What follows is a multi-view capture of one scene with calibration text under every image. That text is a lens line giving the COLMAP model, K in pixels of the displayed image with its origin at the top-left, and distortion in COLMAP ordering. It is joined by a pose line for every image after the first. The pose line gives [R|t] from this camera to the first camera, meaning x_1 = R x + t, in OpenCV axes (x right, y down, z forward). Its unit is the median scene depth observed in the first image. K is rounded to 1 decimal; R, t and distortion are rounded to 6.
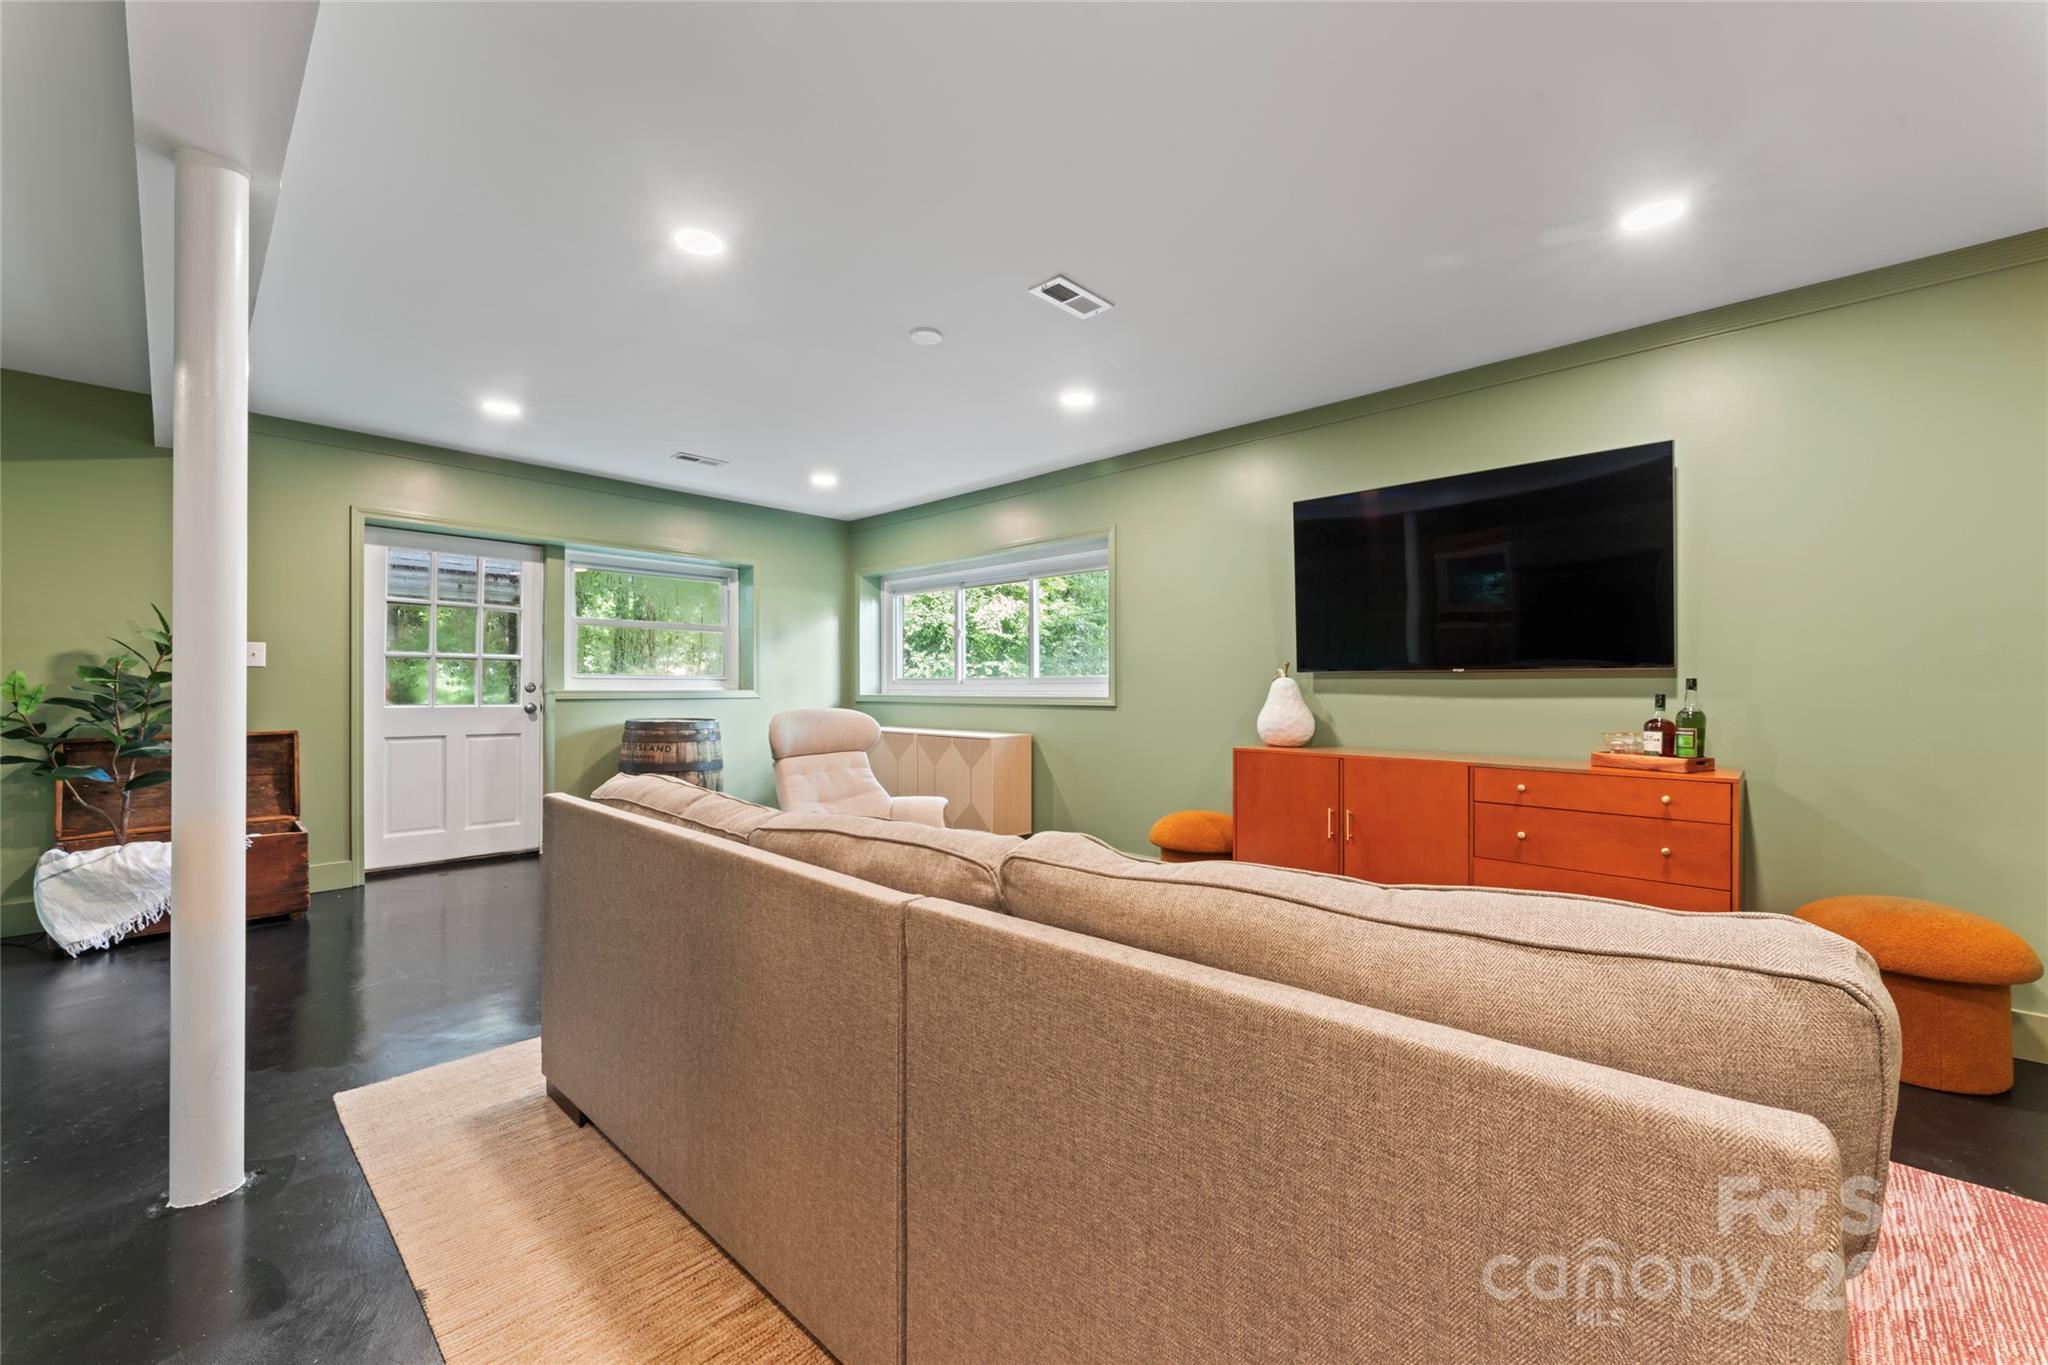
lens RADIAL K [[817.5, 0, 1024.0], [0, 817.5, 682.5], [0, 0, 1]] dist [0.000378, 0.000118]
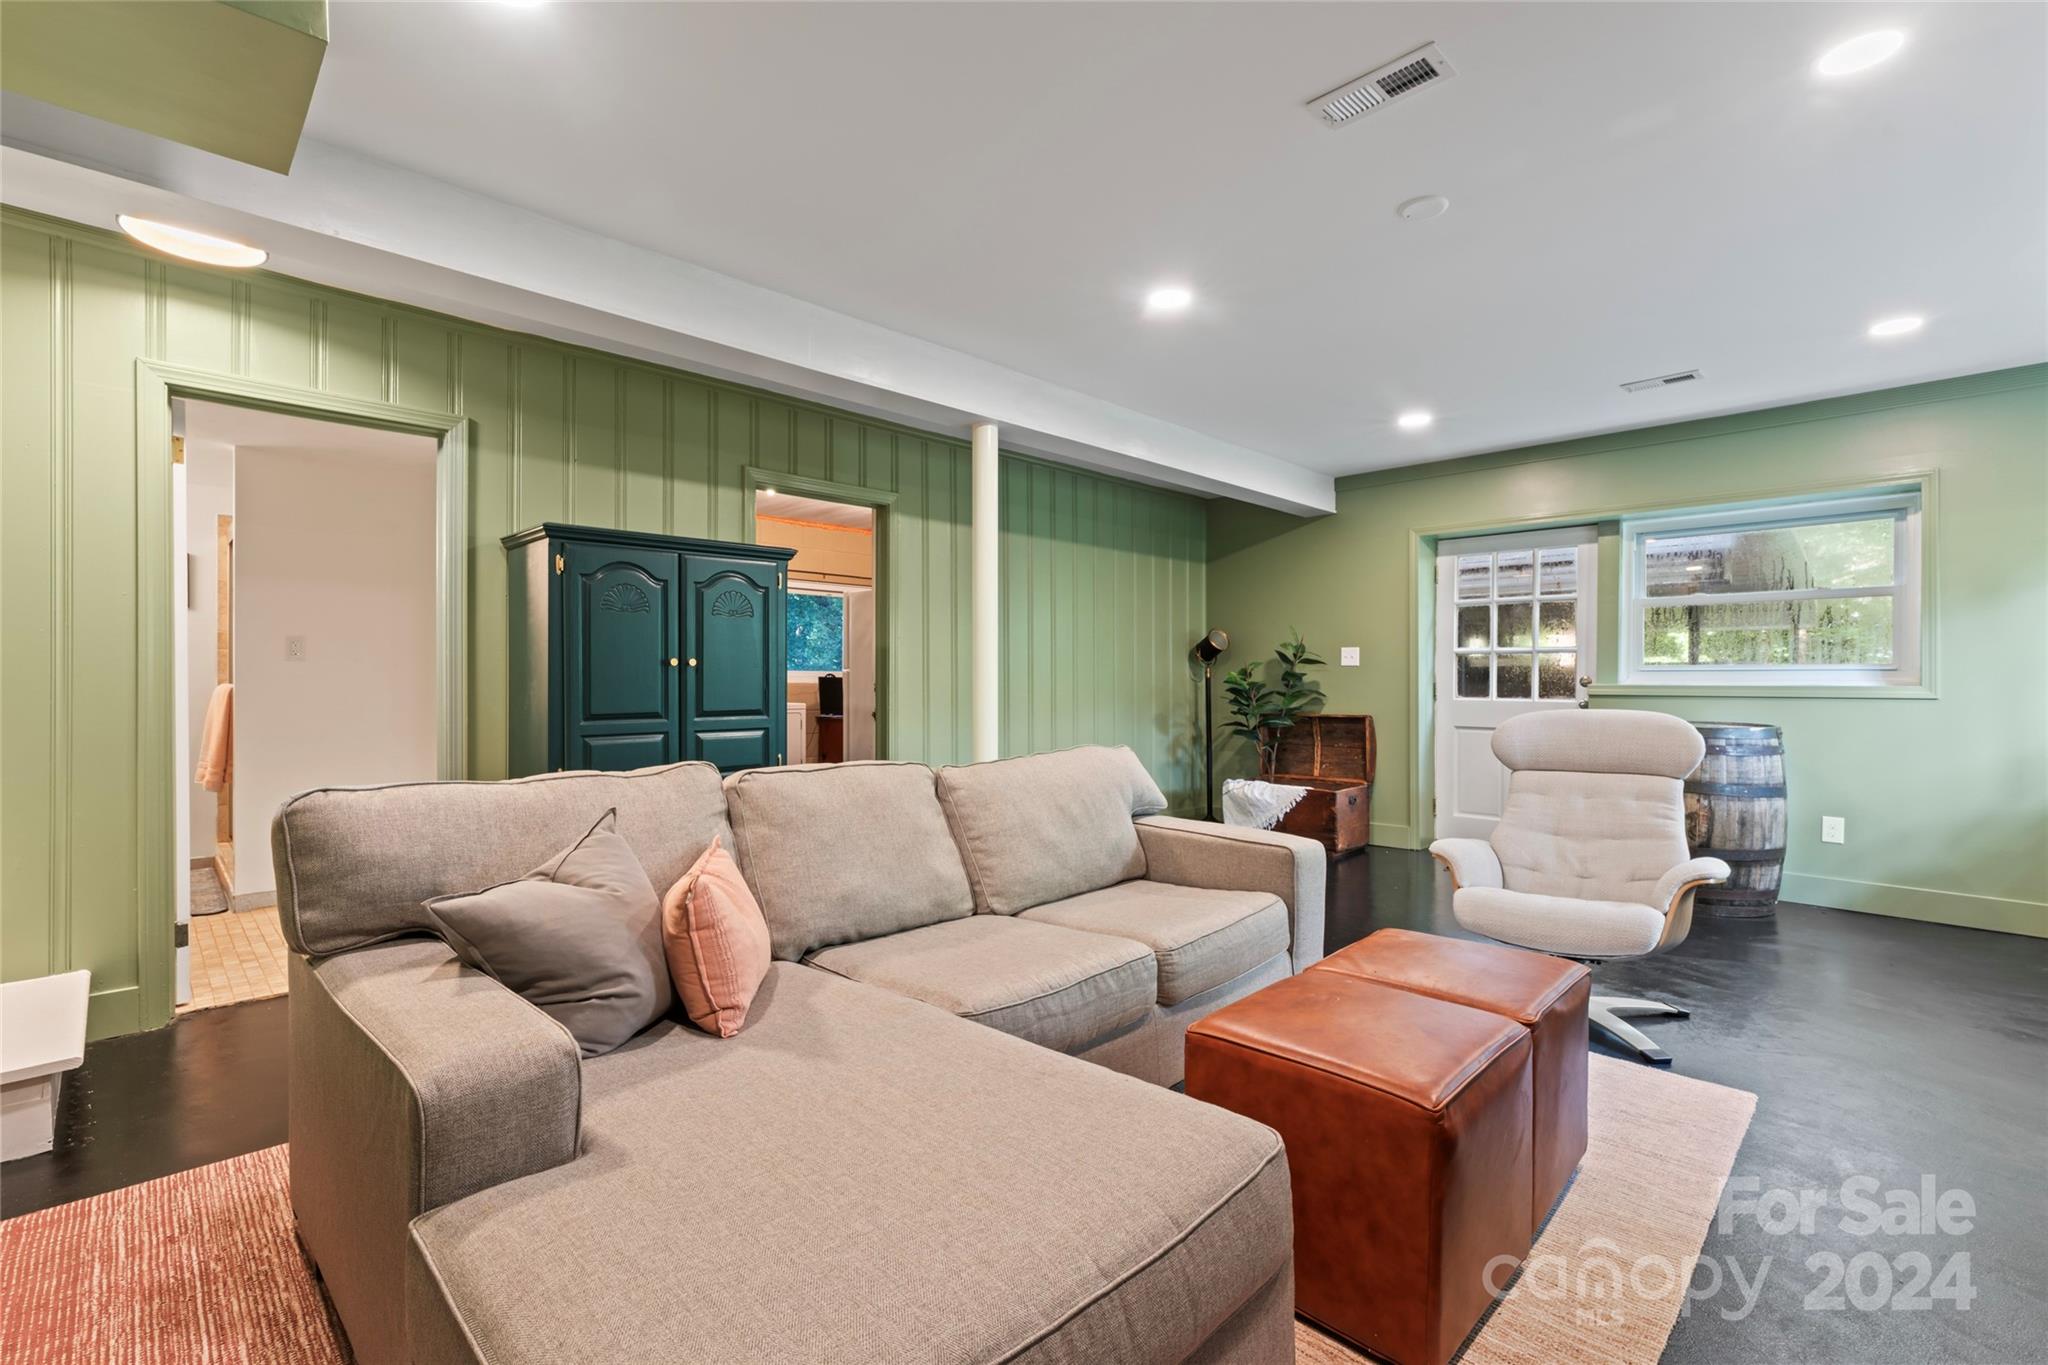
lens RADIAL K [[901.6, 0, 1024.0], [0, 901.6, 682.5], [0, 0, 1]] dist [-0.000084, -0.000011]
pose [[-0.031048, 0.001648, -0.999517, 0.442278], [0.008175, 0.999966, 0.001395, 0.001041], [0.999484, -0.008128, -0.031060, 0.416540]]
